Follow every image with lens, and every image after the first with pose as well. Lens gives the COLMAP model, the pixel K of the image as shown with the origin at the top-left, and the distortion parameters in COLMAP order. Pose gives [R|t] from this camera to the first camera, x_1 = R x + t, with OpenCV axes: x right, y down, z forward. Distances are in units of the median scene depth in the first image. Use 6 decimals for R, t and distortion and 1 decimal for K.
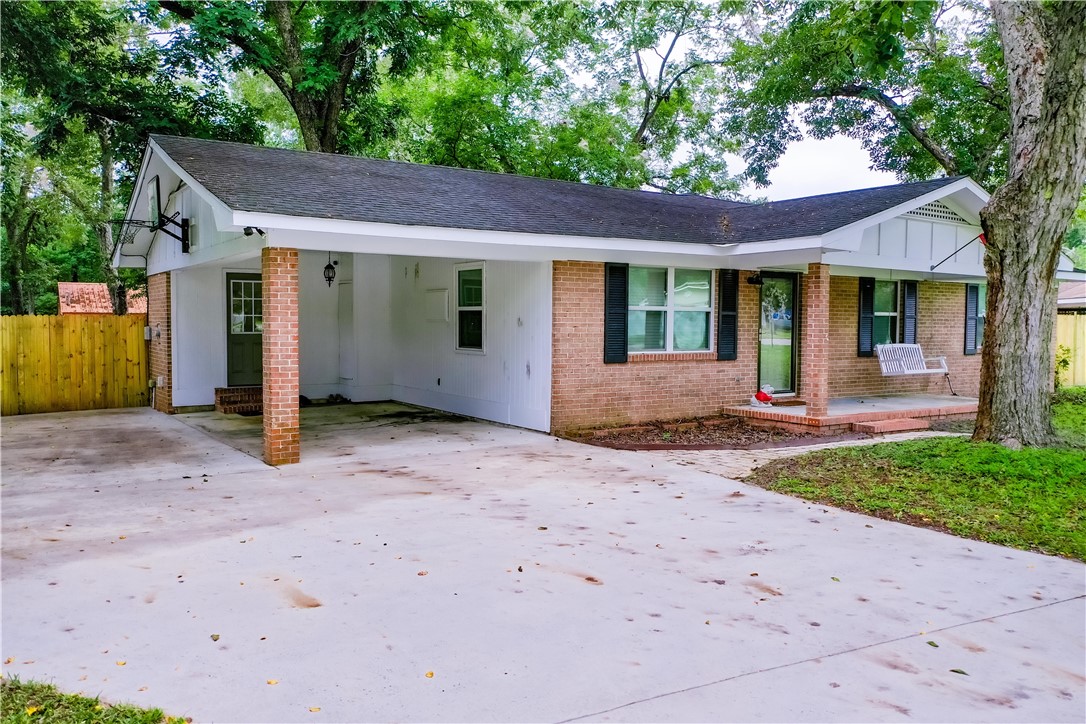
lens RADIAL K [[879.8, 0, 541.9], [0, 879.8, 360.7], [0, 0, 1]] dist [-0.057163, -0.002494]
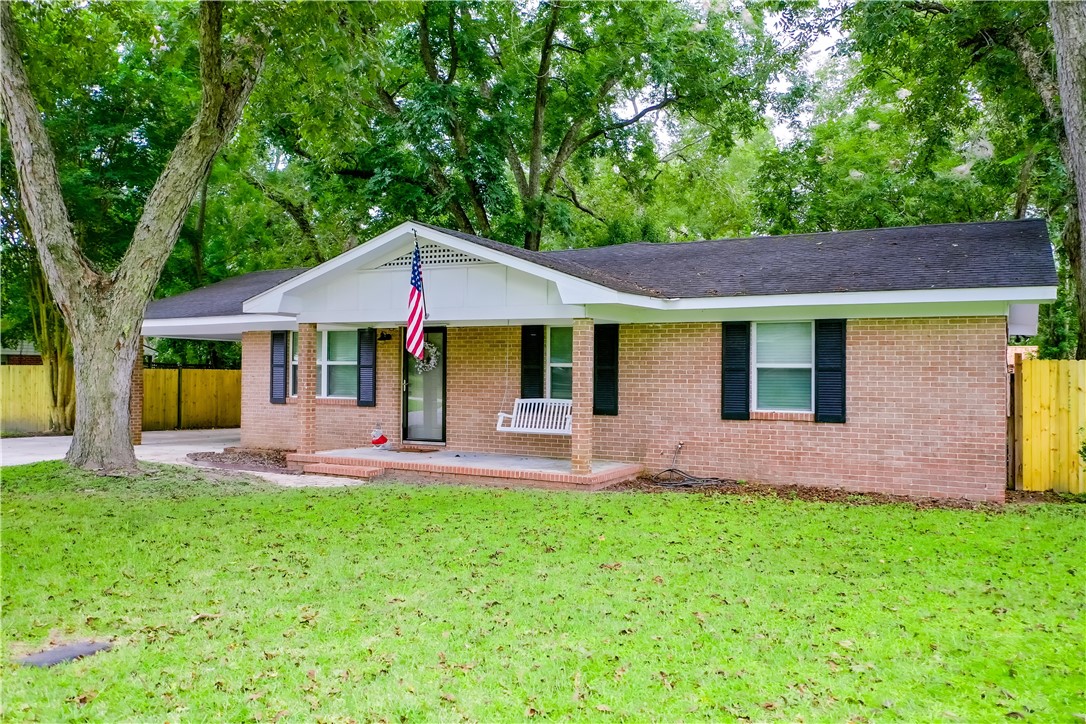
lens RADIAL K [[879.8, 0, 543.7], [0, 879.8, 361.5], [0, 0, 1]] dist [-0.057163, -0.002494]
pose [[0.465780, -0.014780, -0.884777, 1.215049], [-0.043317, 0.998281, -0.039479, -0.021826], [0.883840, 0.056714, 0.464339, 0.605497]]
